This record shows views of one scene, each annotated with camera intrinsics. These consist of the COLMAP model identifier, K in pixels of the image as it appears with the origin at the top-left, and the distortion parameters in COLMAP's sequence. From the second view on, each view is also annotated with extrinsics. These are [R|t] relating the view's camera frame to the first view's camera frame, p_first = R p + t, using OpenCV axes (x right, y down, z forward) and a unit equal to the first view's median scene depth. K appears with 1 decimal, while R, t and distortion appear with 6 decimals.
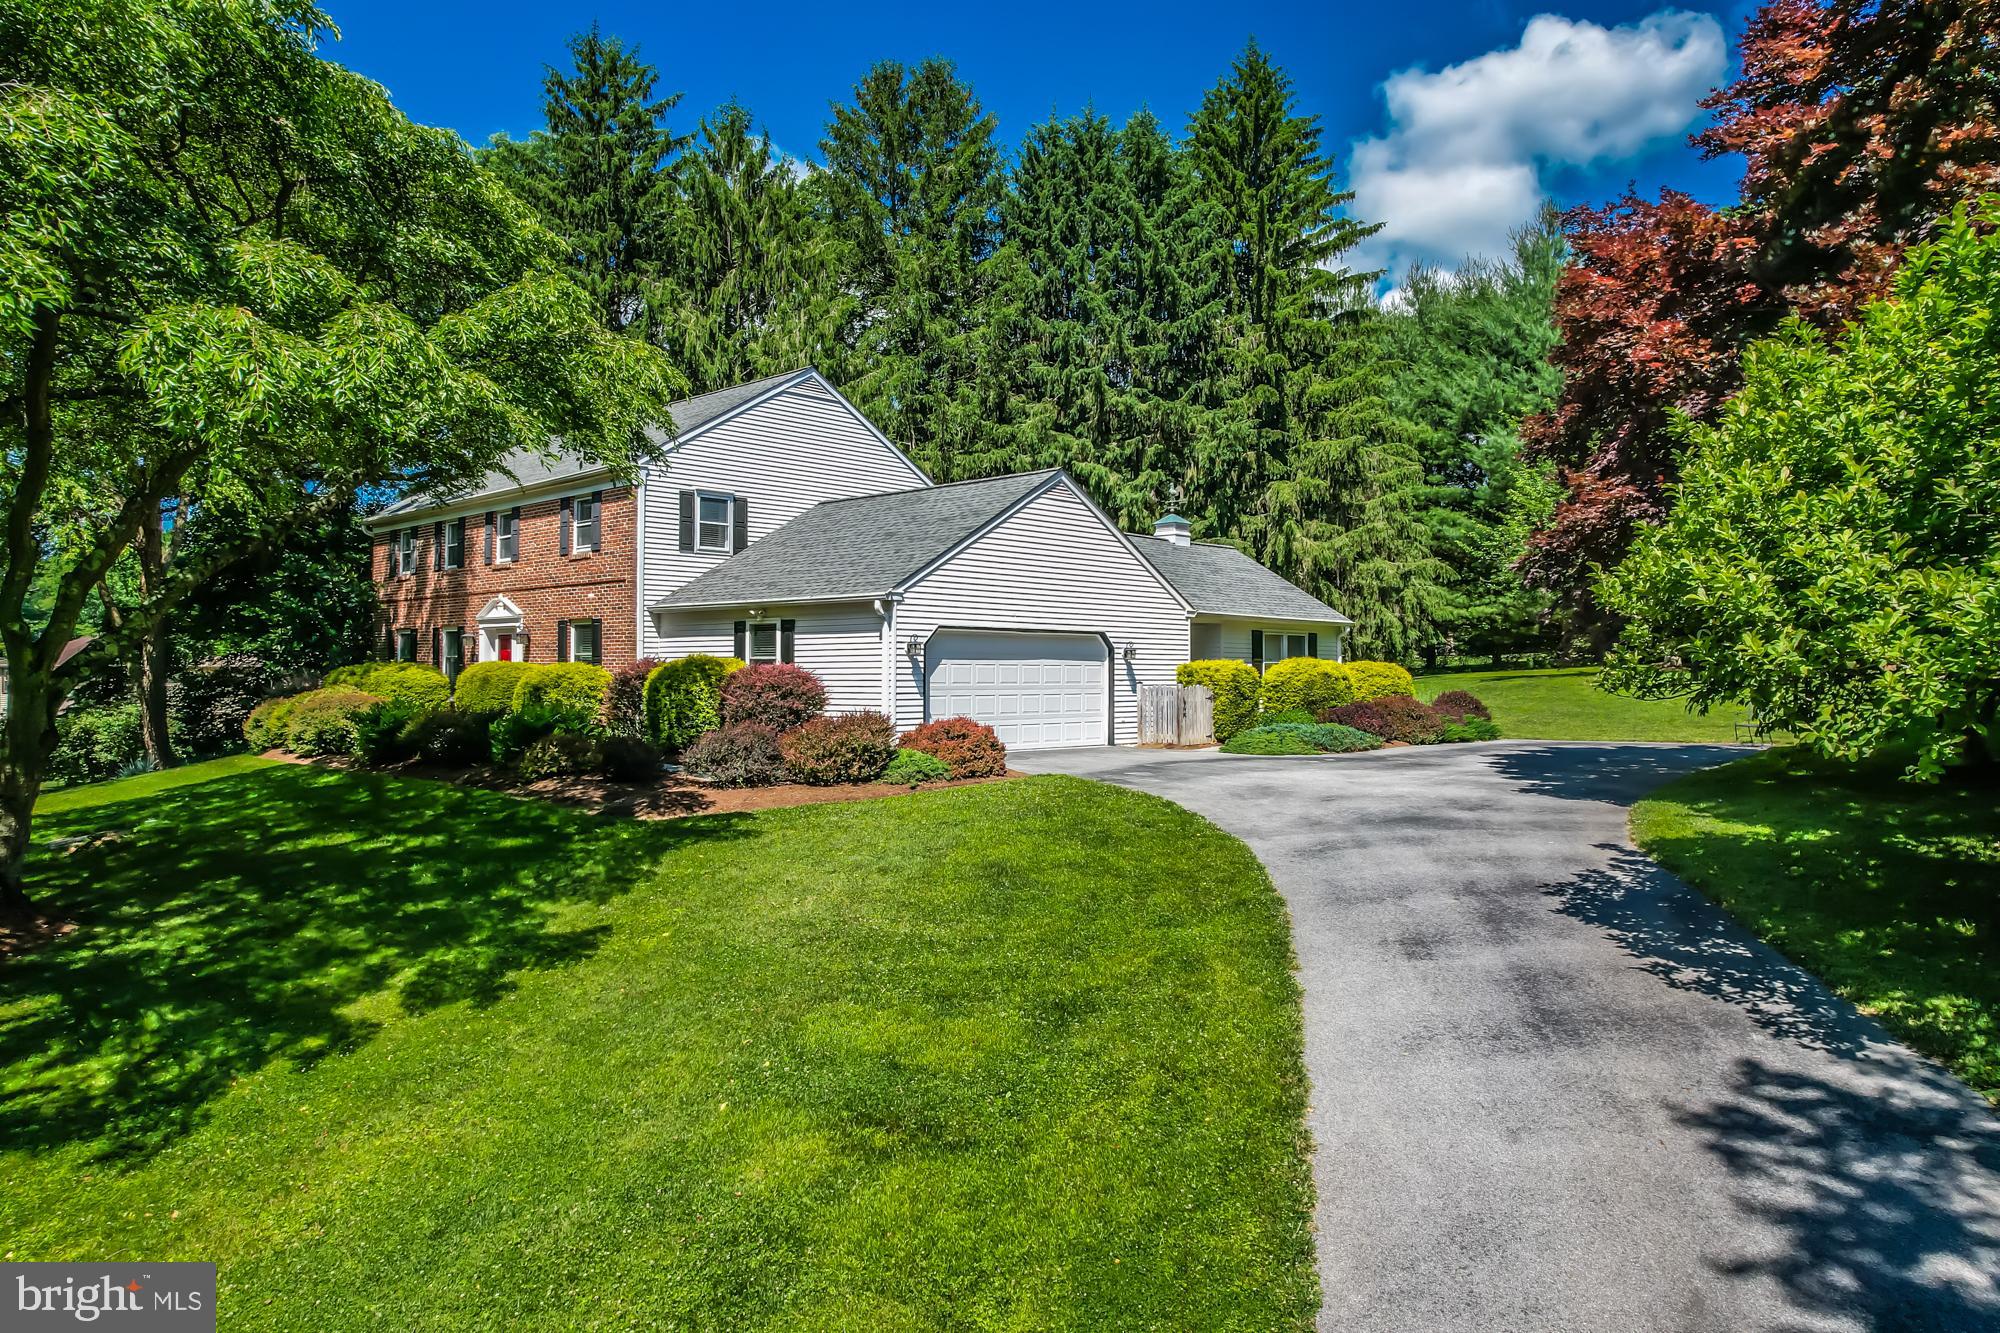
lens RADIAL K [[1288.7, 0, 1003.6], [0, 1288.7, 671.9], [0, 0, 1]] dist [-0.056154, 0.044077]
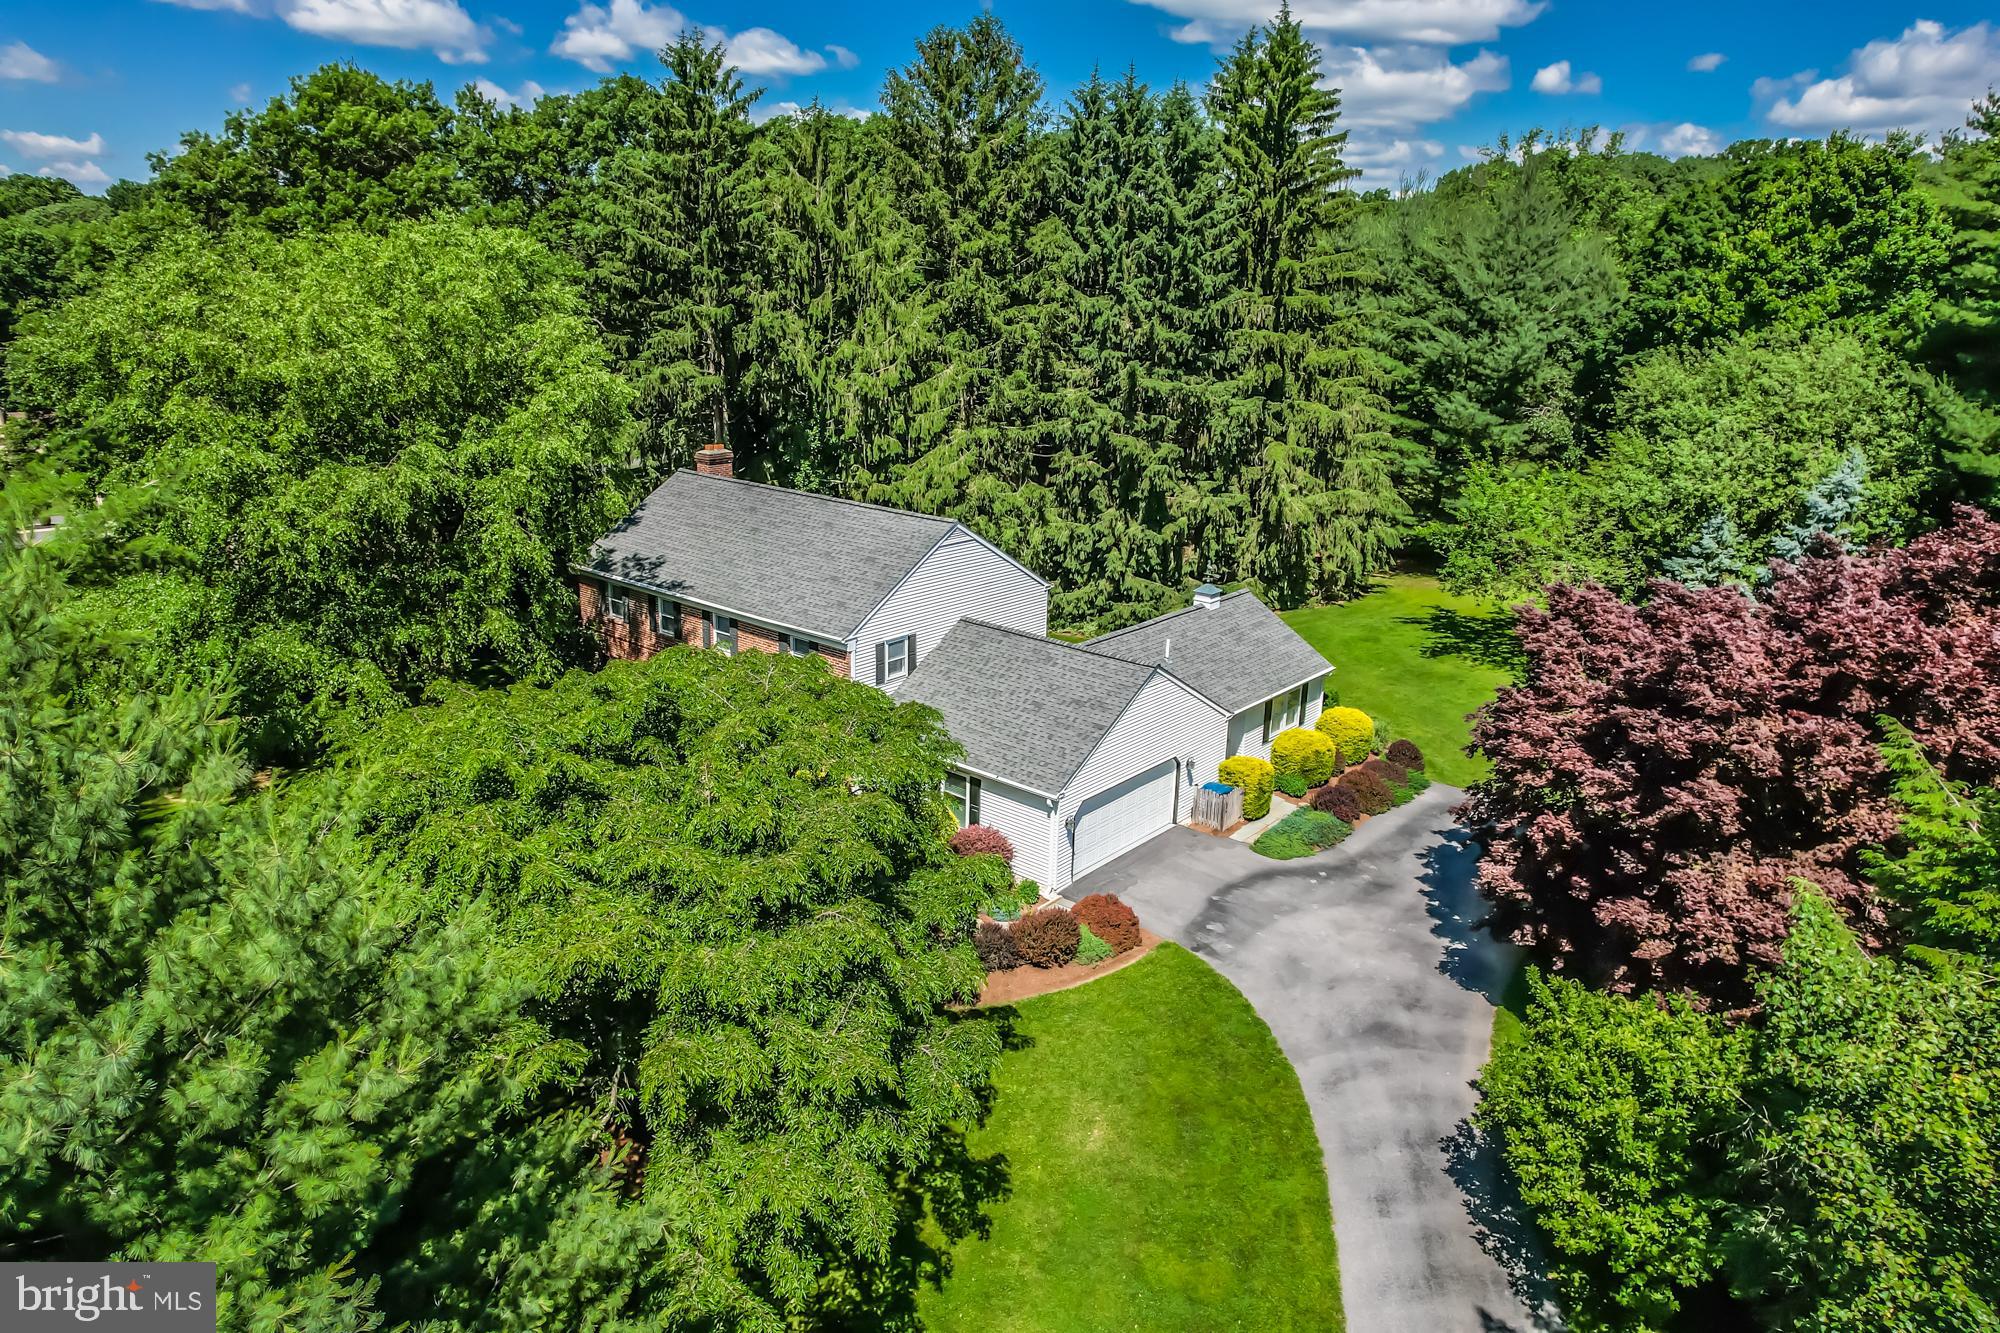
lens RADIAL K [[1288.7, 0, 993.9], [0, 1288.7, 664.1], [0, 0, 1]] dist [-0.056154, 0.044077]
pose [[0.998537, 0.009337, 0.053265, -0.112998], [-0.024293, 0.957446, 0.287590, -0.298958], [-0.048313, -0.288463, 0.956271, -0.198710]]
